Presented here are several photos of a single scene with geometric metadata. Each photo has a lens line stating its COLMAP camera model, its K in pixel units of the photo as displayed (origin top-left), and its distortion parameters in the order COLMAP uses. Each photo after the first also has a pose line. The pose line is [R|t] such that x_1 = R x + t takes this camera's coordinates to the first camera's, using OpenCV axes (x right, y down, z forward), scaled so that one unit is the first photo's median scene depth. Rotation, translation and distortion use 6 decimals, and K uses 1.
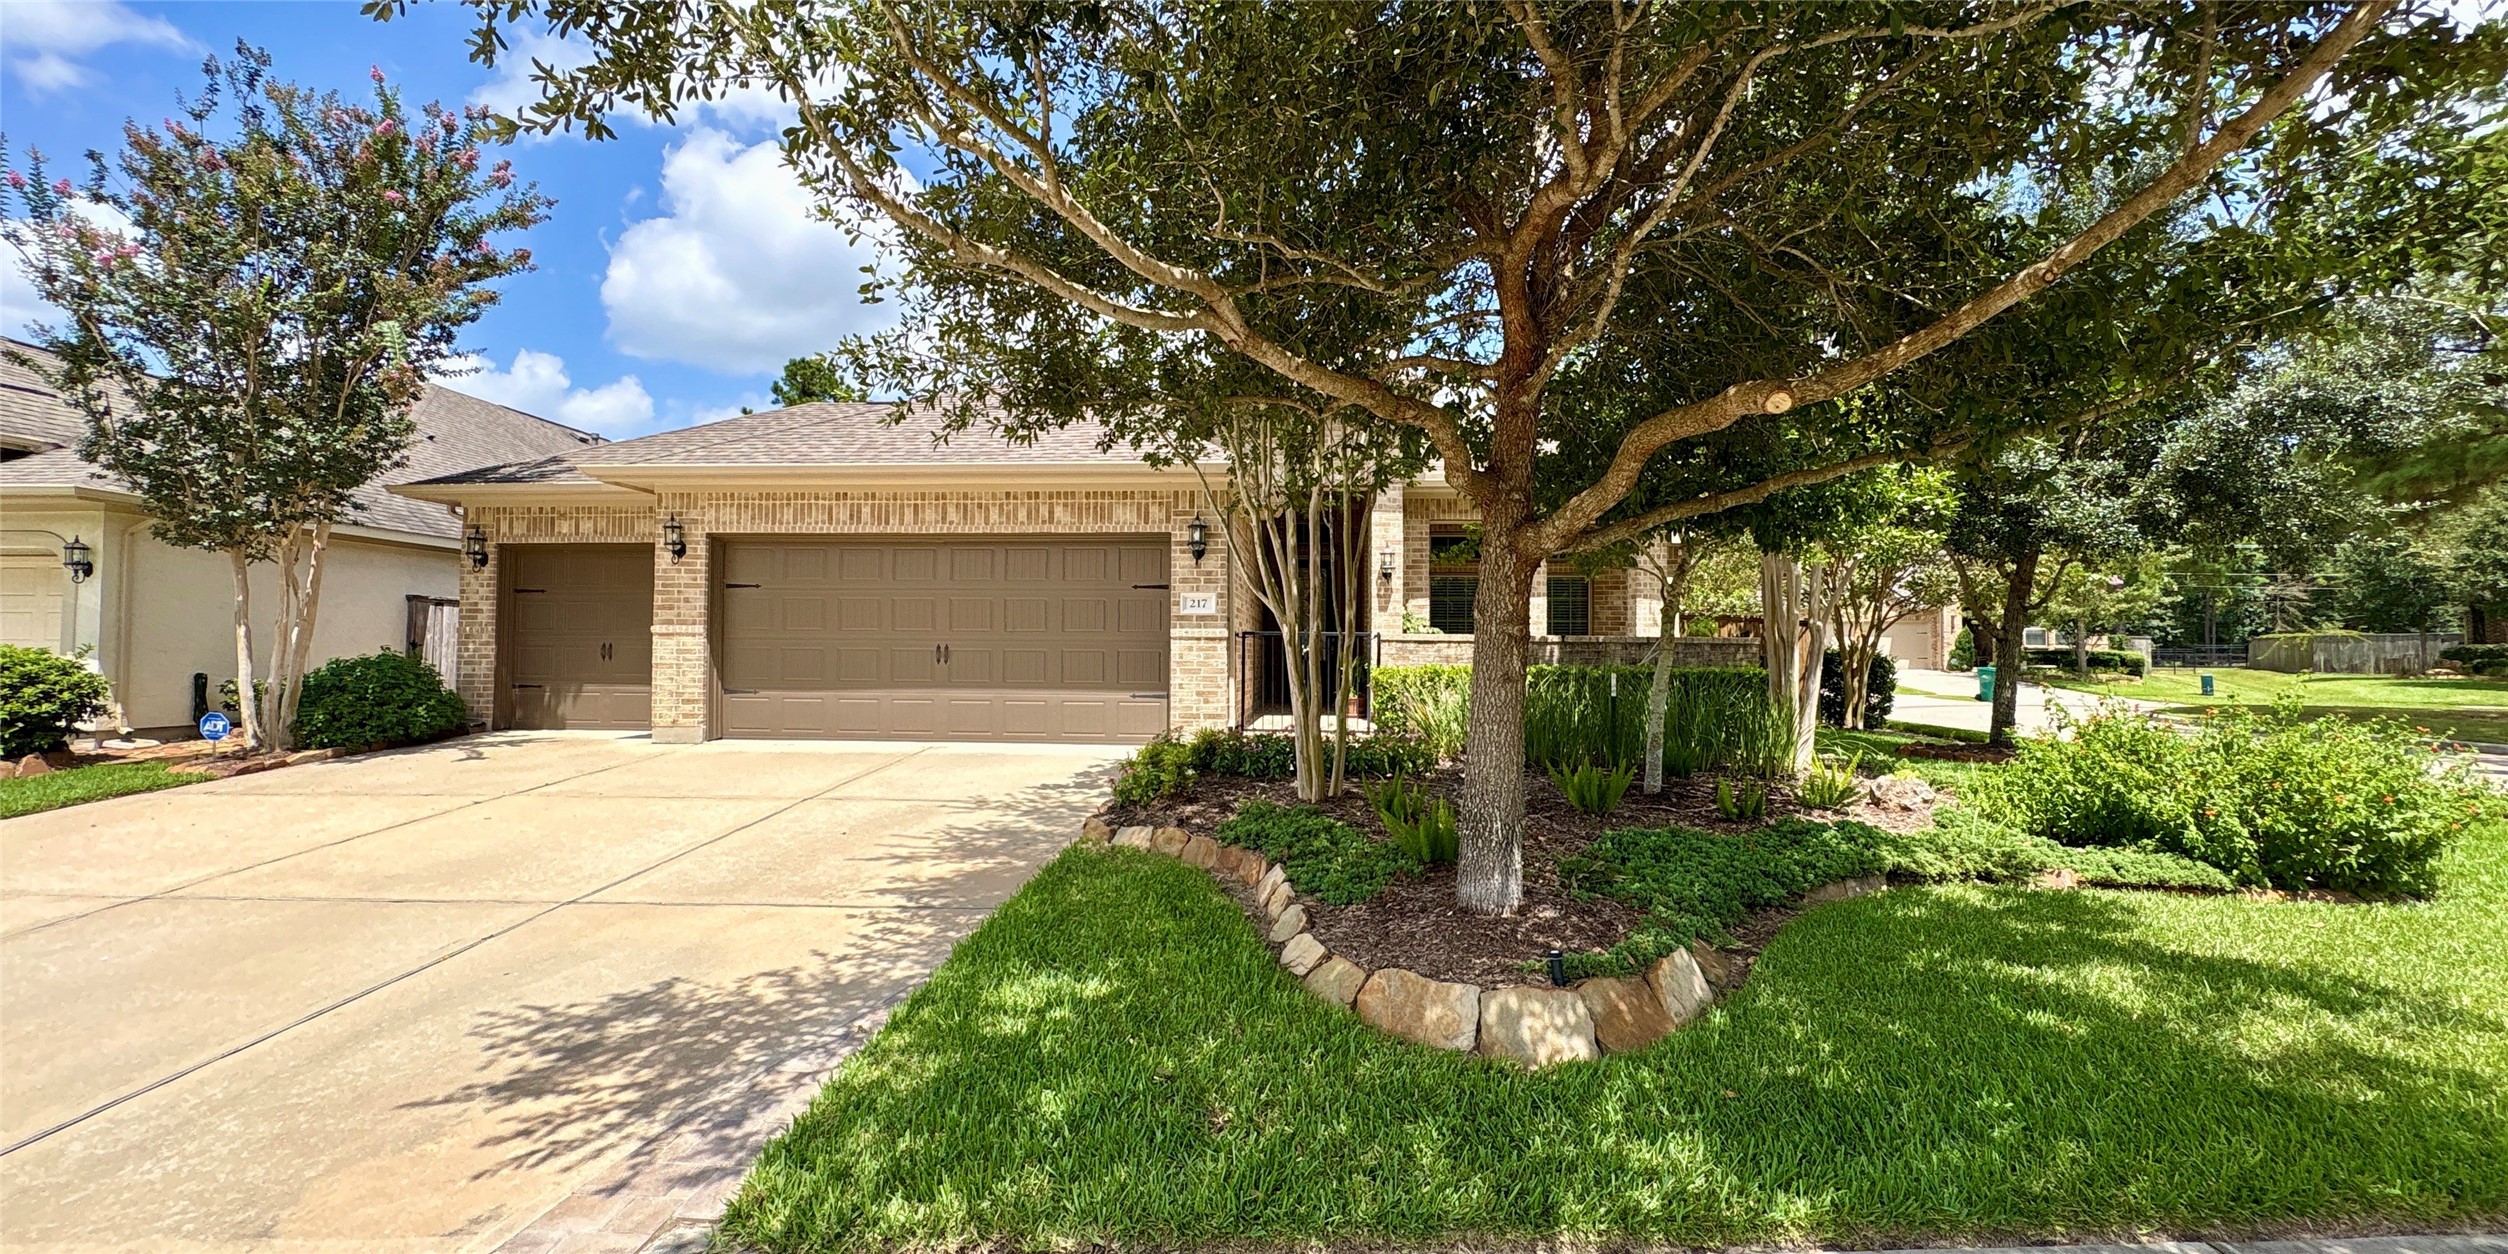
lens RADIAL K [[1003.0, 0, 1254.0], [0, 1003.0, 627.0], [0, 0, 1]] dist [-0.002970, 0.000081]
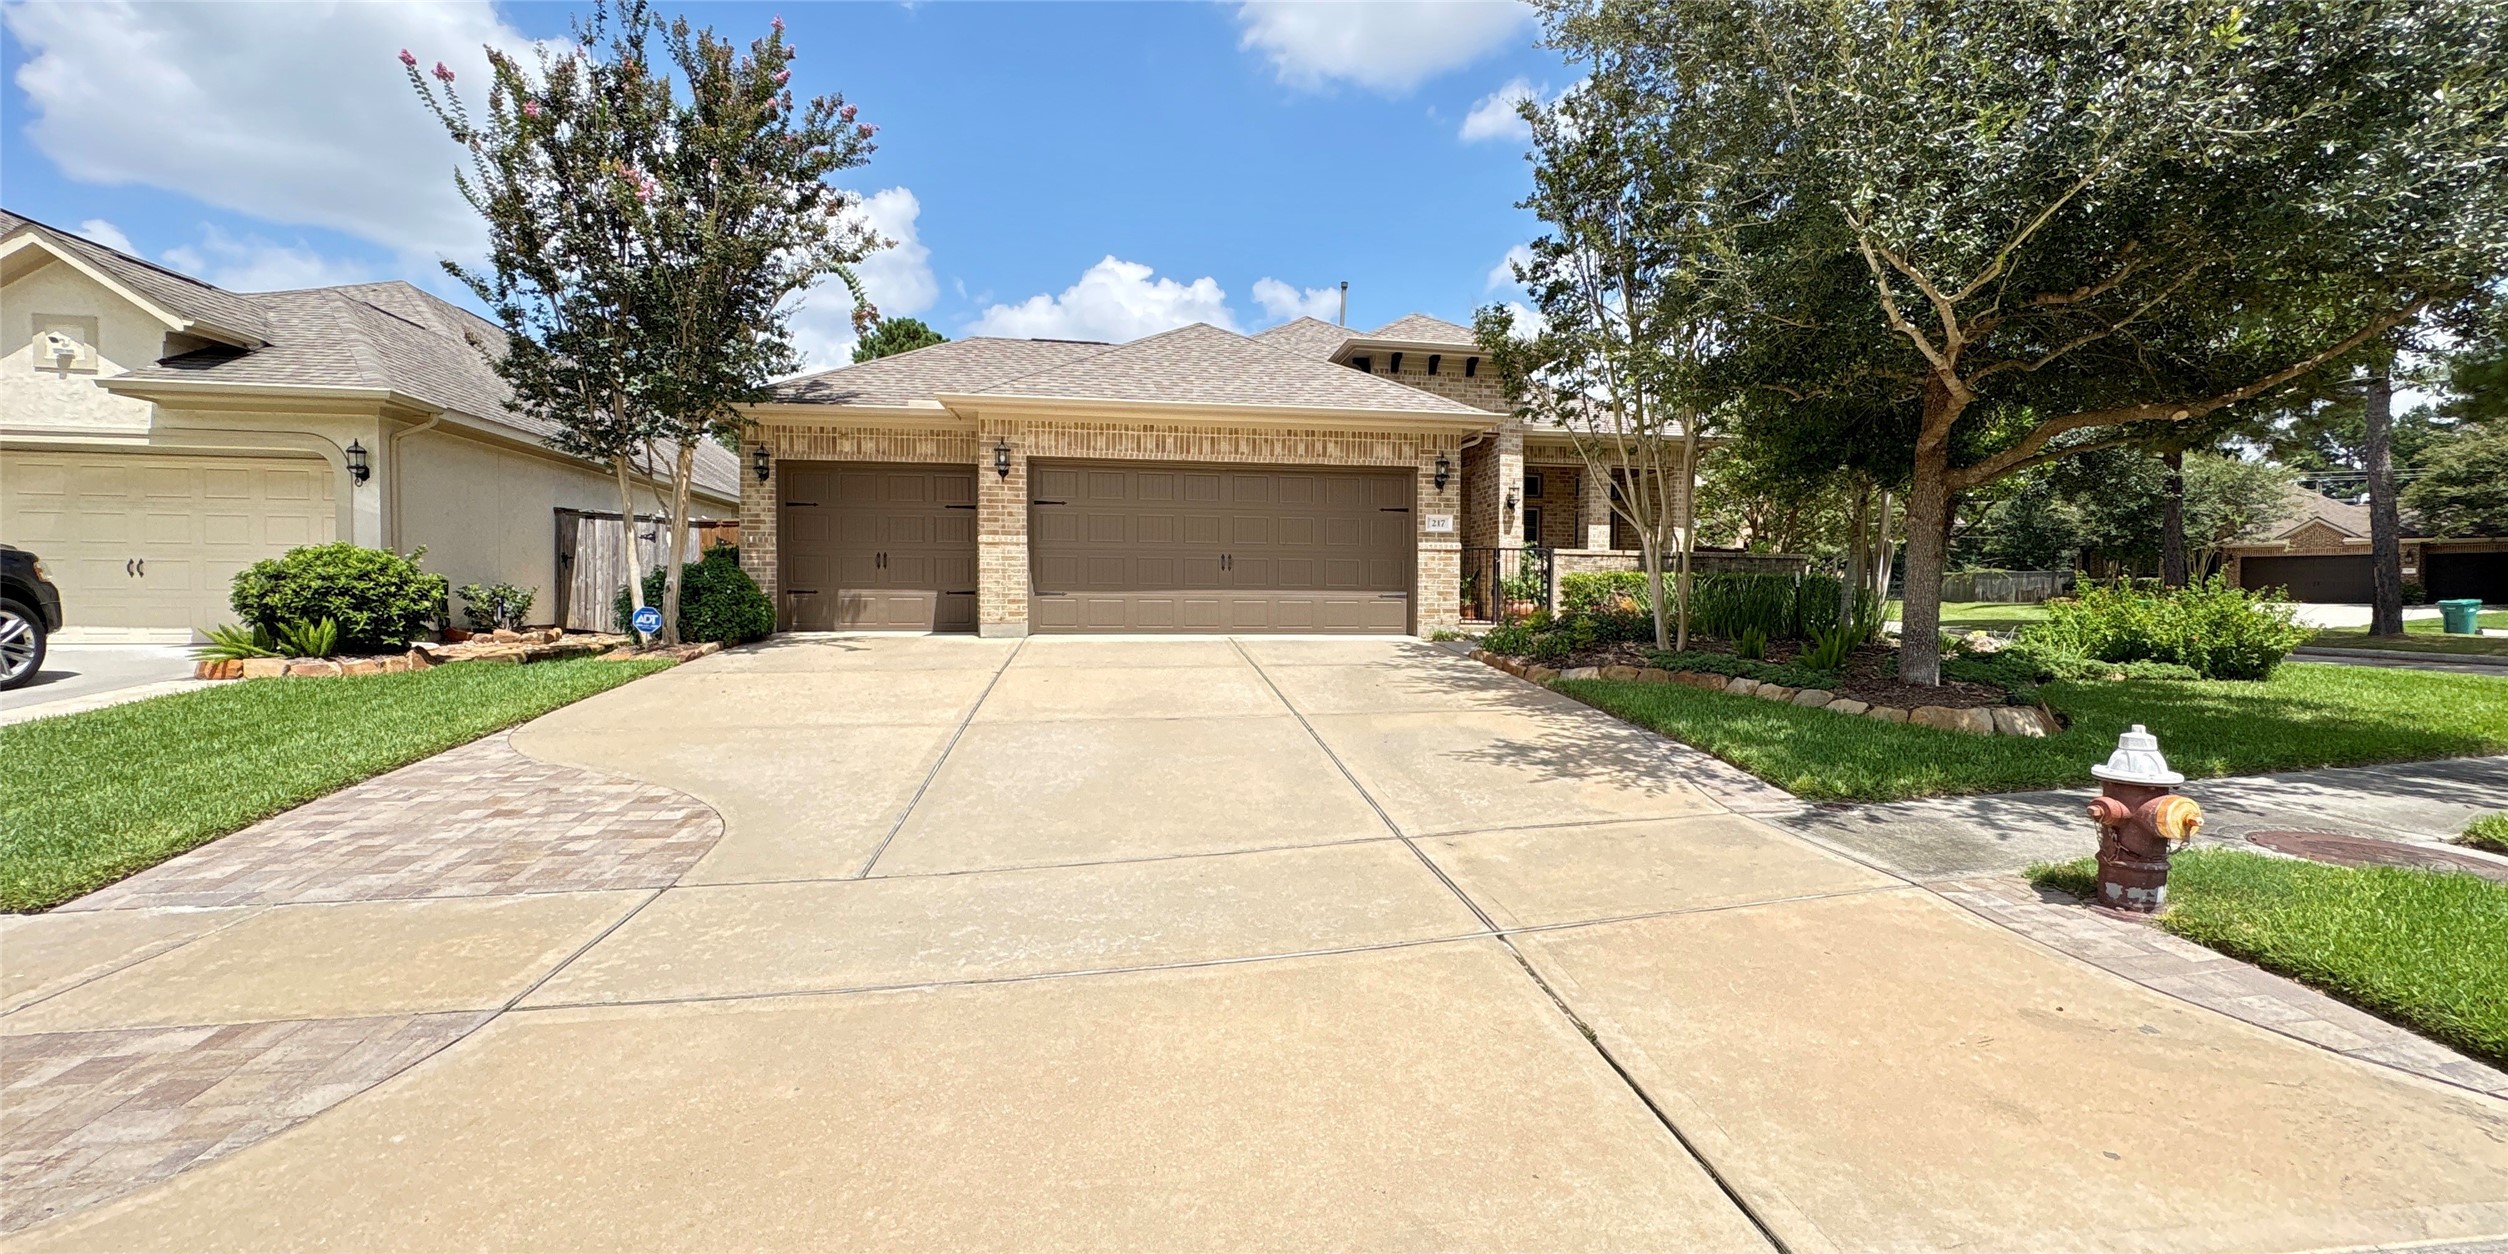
lens RADIAL K [[1003.0, 0, 1254.0], [0, 1003.0, 627.0], [0, 0, 1]] dist [-0.002970, 0.000081]
pose [[0.975641, -0.006975, 0.219262, -0.546291], [-0.006491, 0.998139, 0.060636, 0.031571], [-0.219276, -0.060582, 0.973780, -0.197899]]
